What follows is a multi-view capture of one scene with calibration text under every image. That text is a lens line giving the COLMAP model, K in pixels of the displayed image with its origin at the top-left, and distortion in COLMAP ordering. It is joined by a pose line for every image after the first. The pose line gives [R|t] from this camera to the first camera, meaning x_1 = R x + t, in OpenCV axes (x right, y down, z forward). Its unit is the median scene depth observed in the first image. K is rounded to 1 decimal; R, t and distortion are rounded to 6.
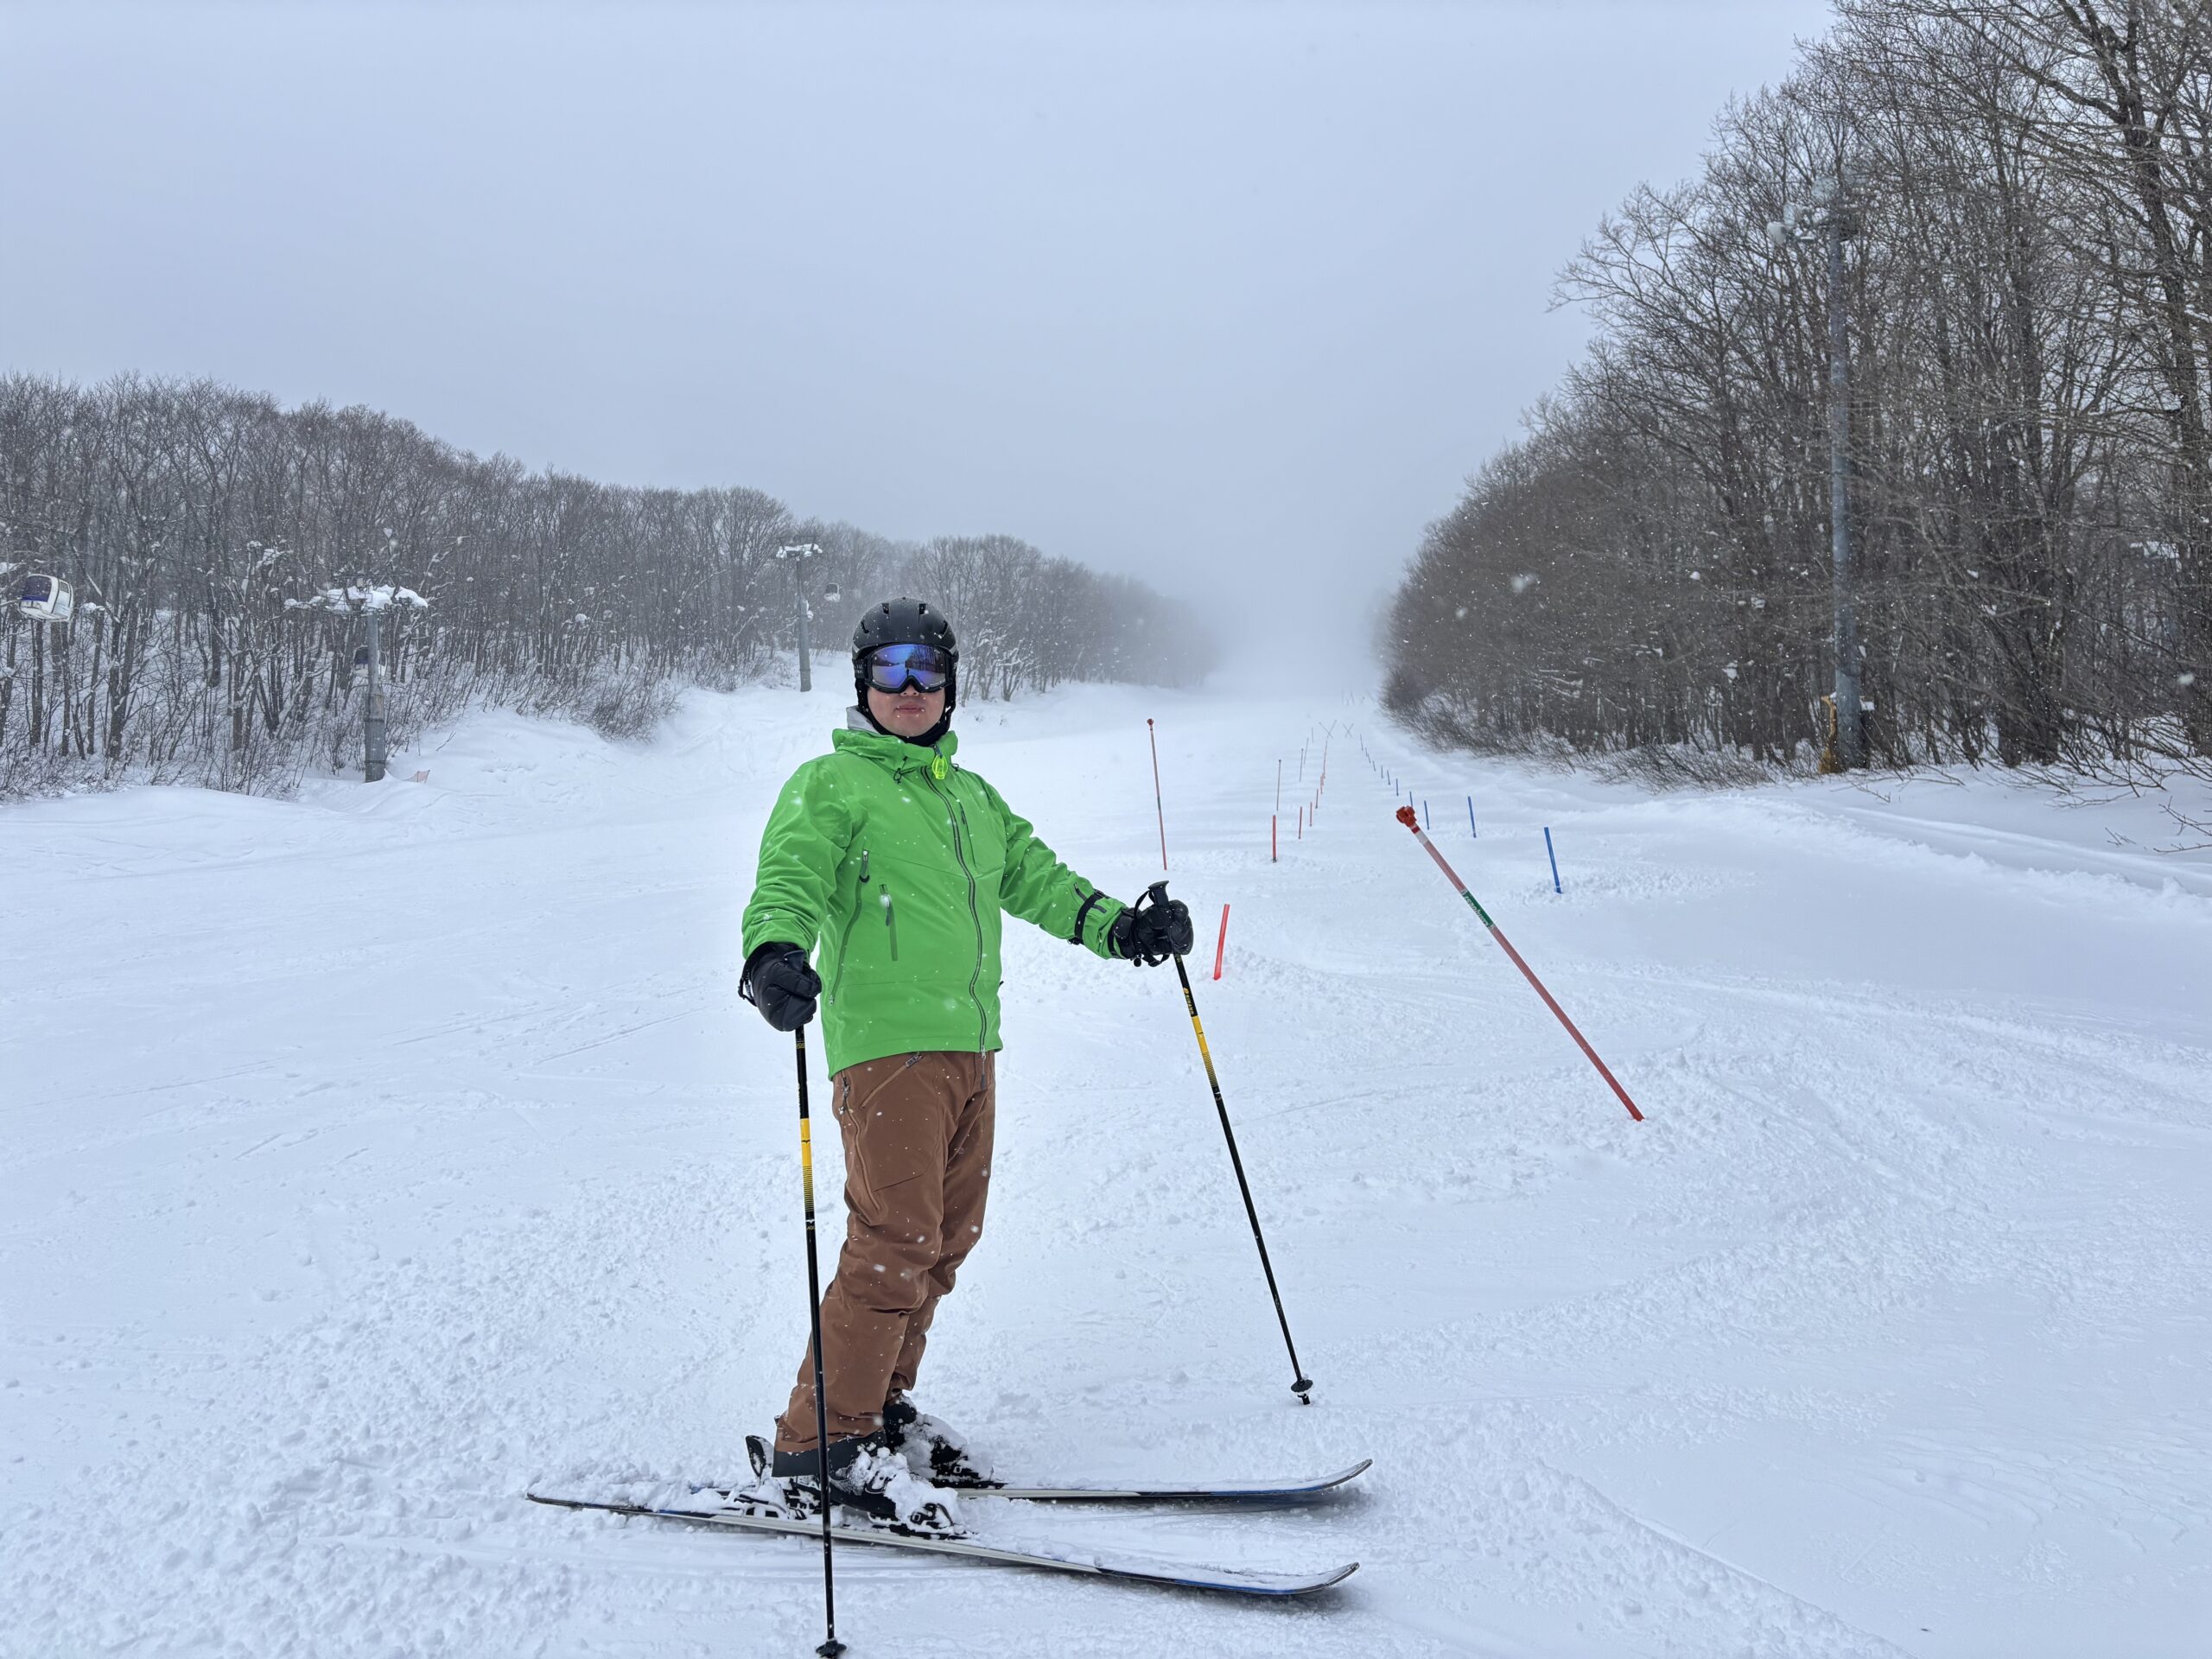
lens RADIAL K [[1700.9, 0, 1106.0], [0, 1700.9, 829.5], [0, 0, 1]] dist [0.081404, -0.141996]
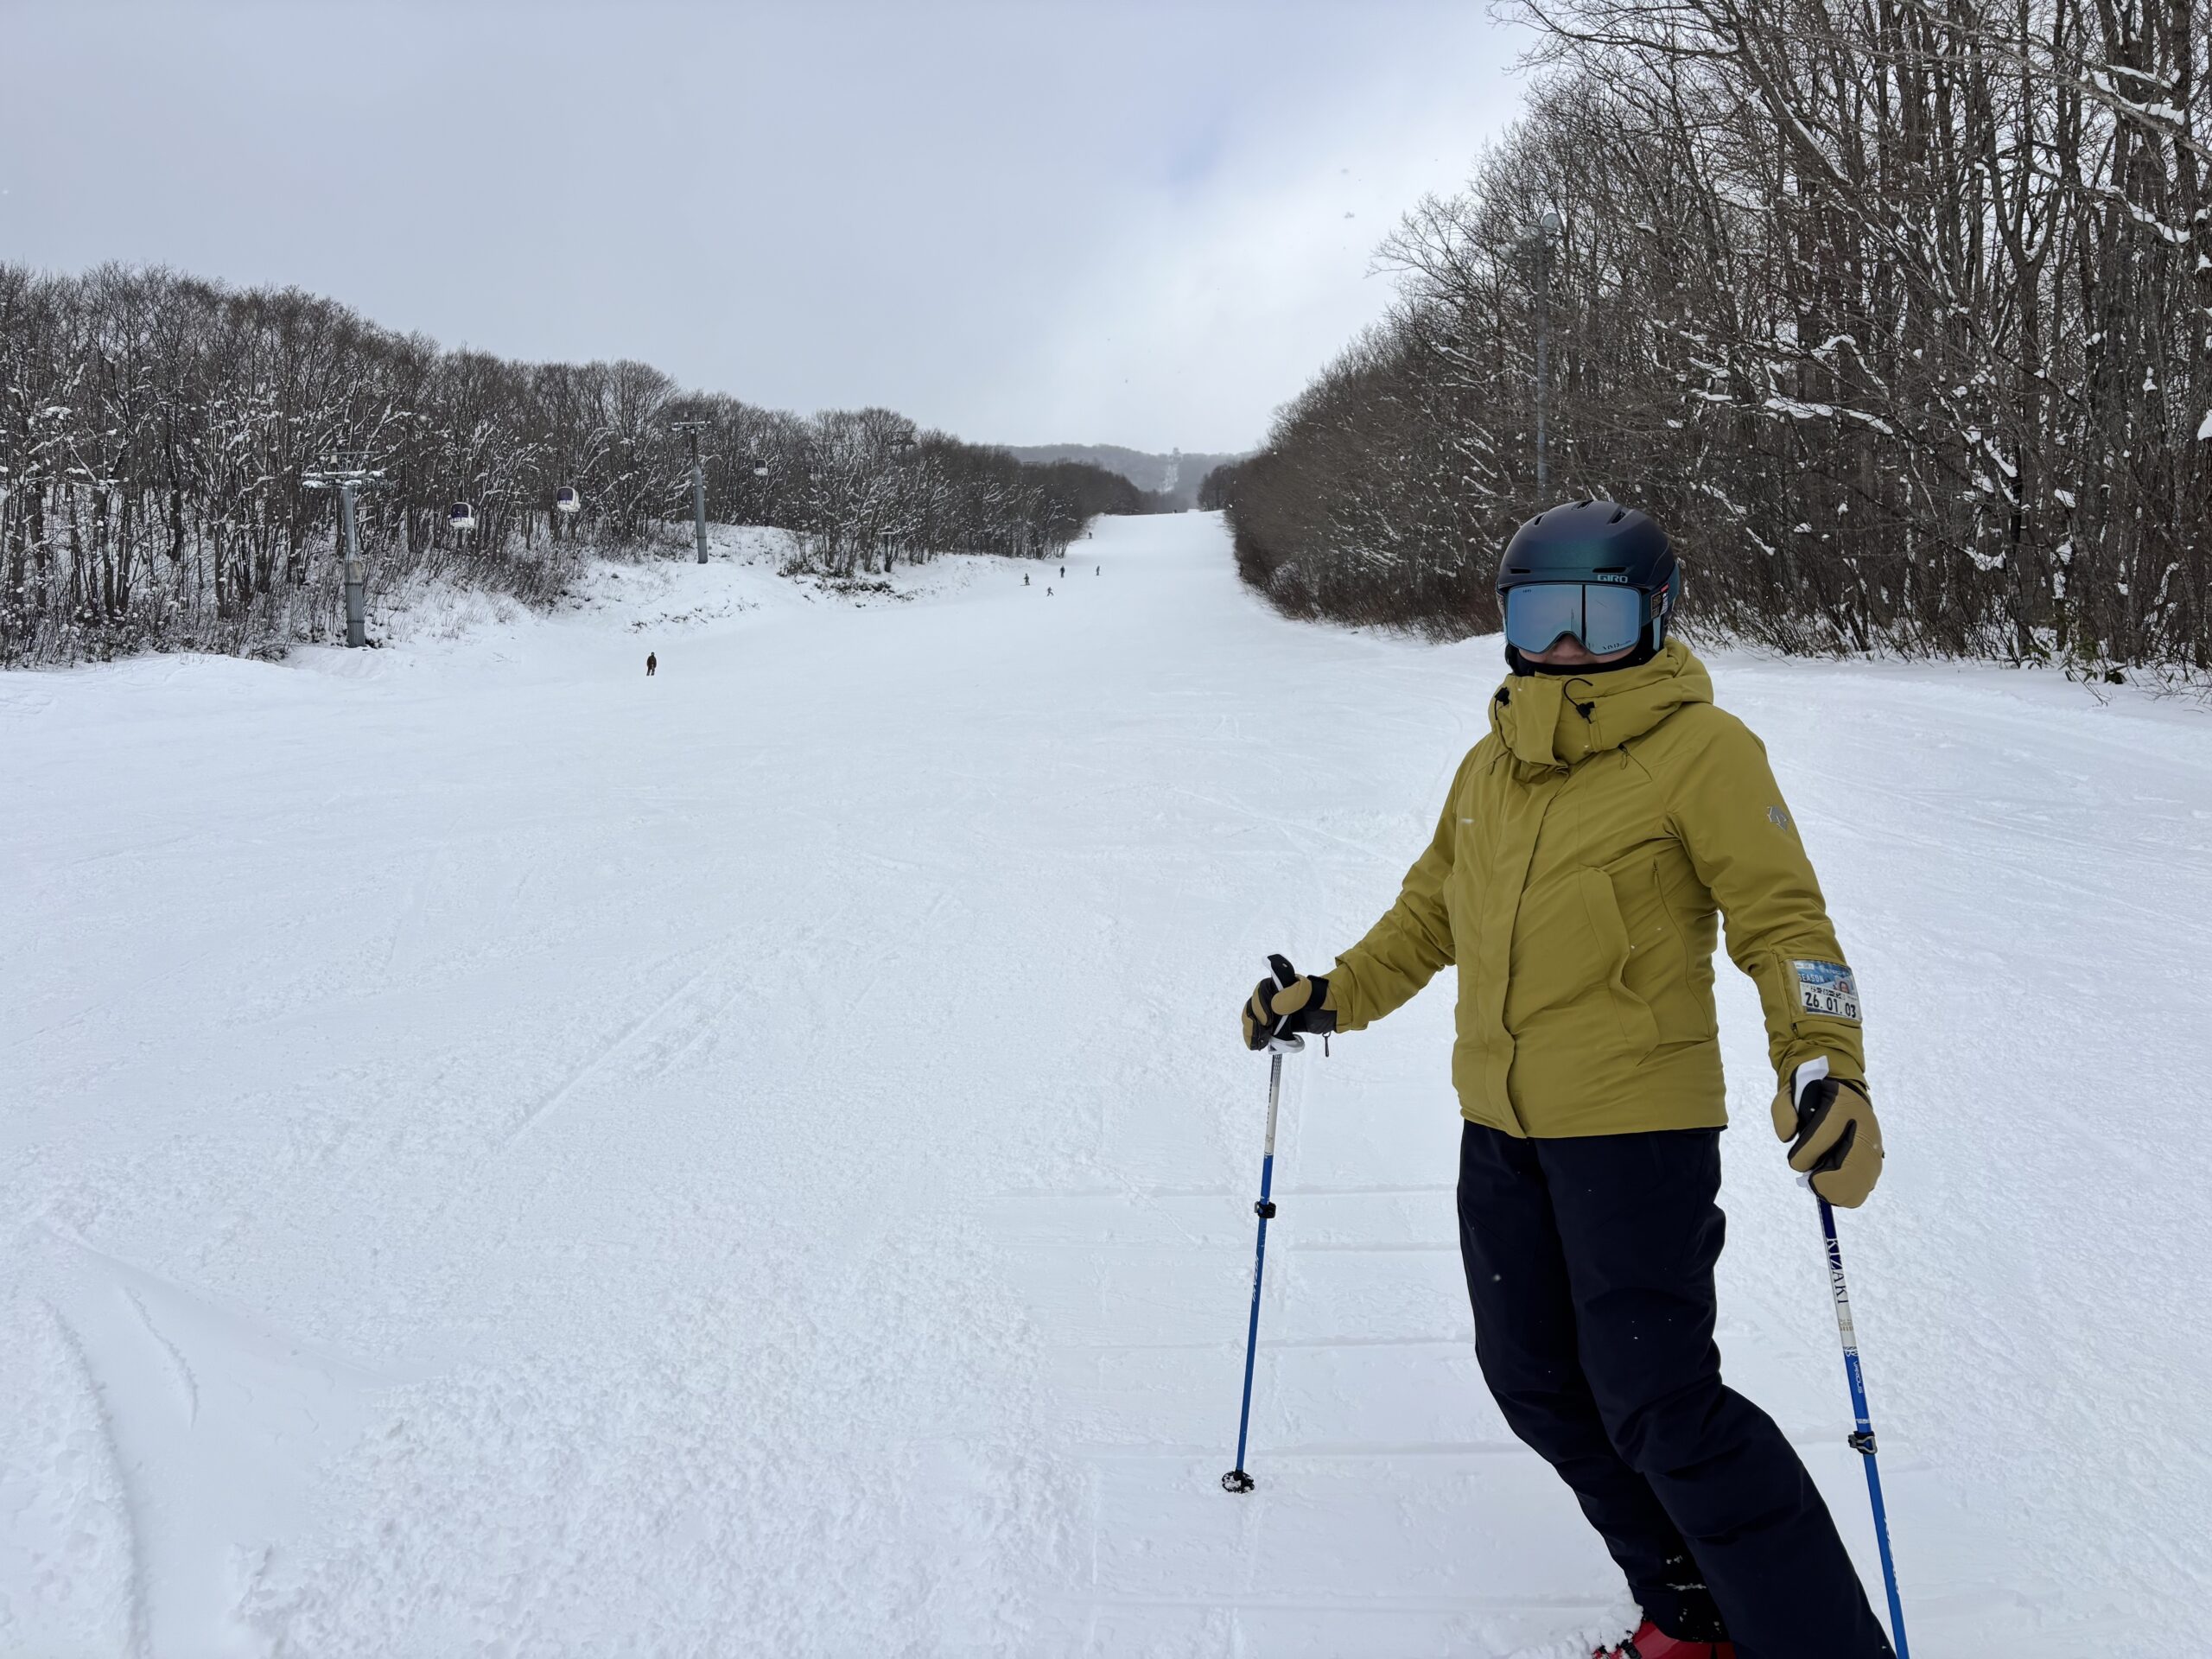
lens RADIAL K [[1700.9, 0, 1106.0], [0, 1700.9, 829.5], [0, 0, 1]] dist [0.081404, -0.141996]
pose [[0.996110, -0.015522, 0.086746, -0.024731], [0.008816, 0.996980, 0.077159, 0.010307], [-0.087682, -0.076094, 0.993238, -0.123659]]
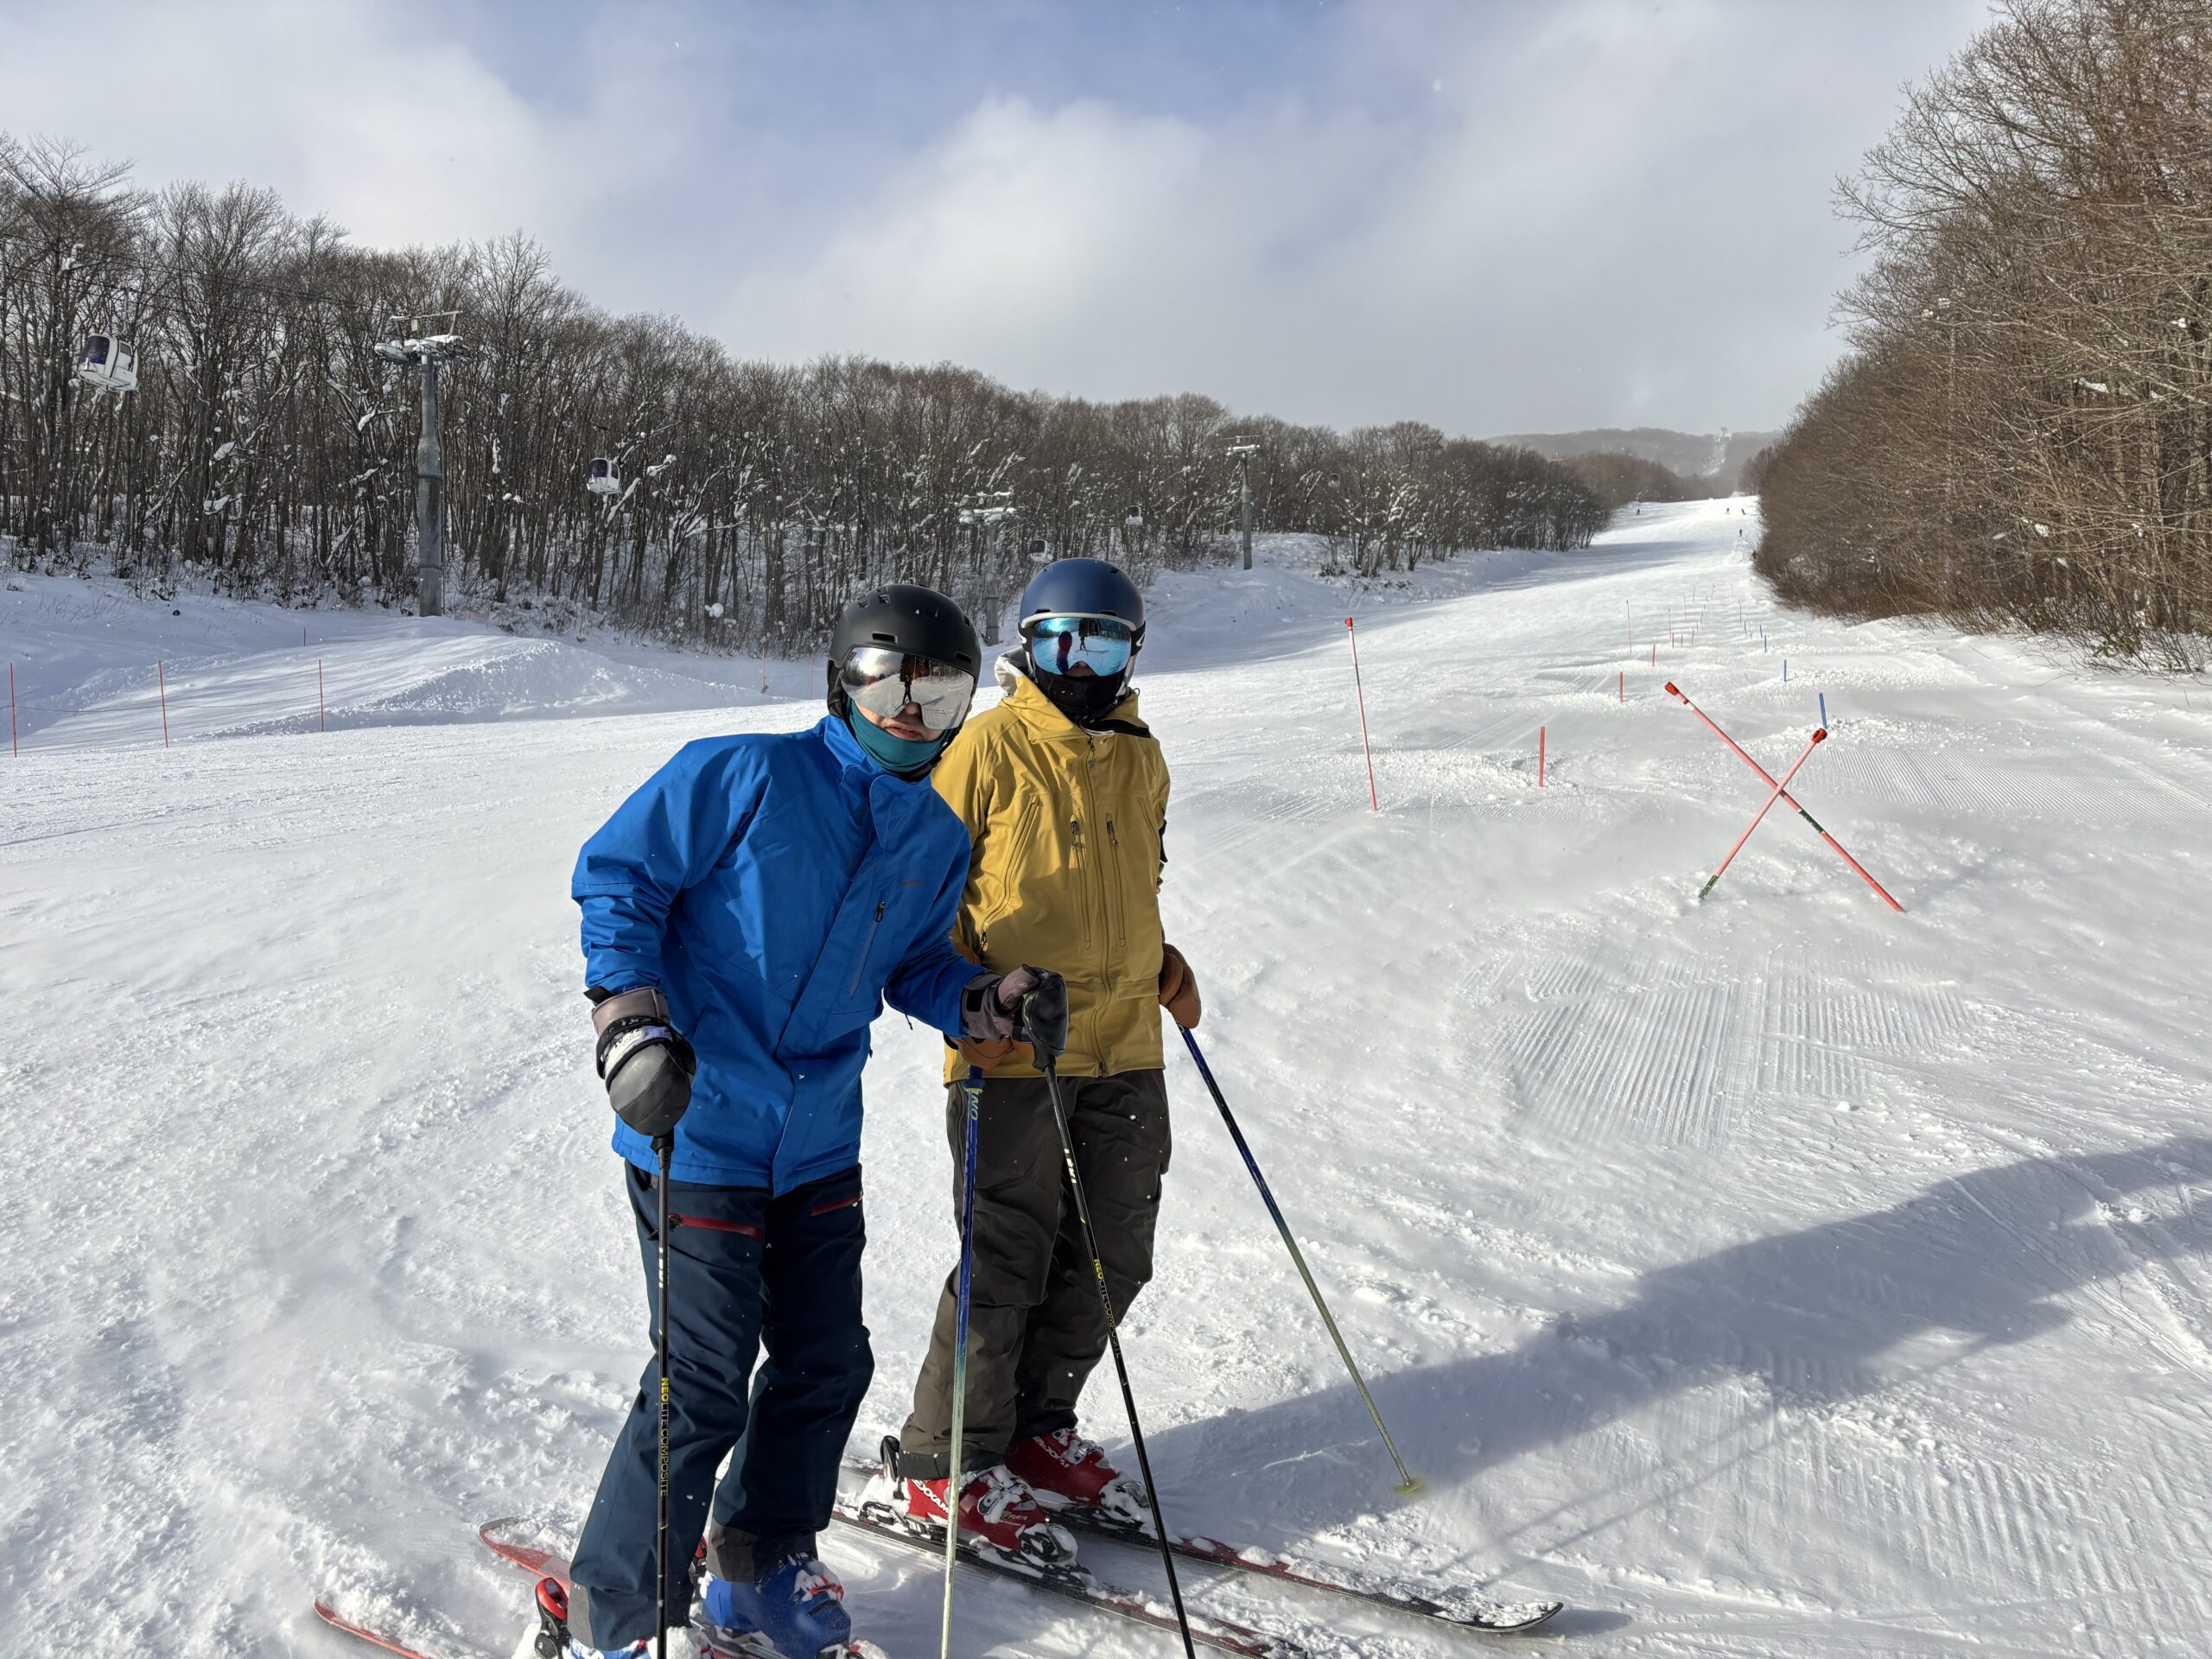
lens RADIAL K [[1700.9, 0, 1106.0], [0, 1700.9, 829.5], [0, 0, 1]] dist [0.081404, -0.141996]
pose [[0.976953, 0.008805, -0.213272, -0.017833], [0.008048, 0.996919, 0.078023, 0.014601], [0.213302, -0.077941, 0.973872, -0.277757]]
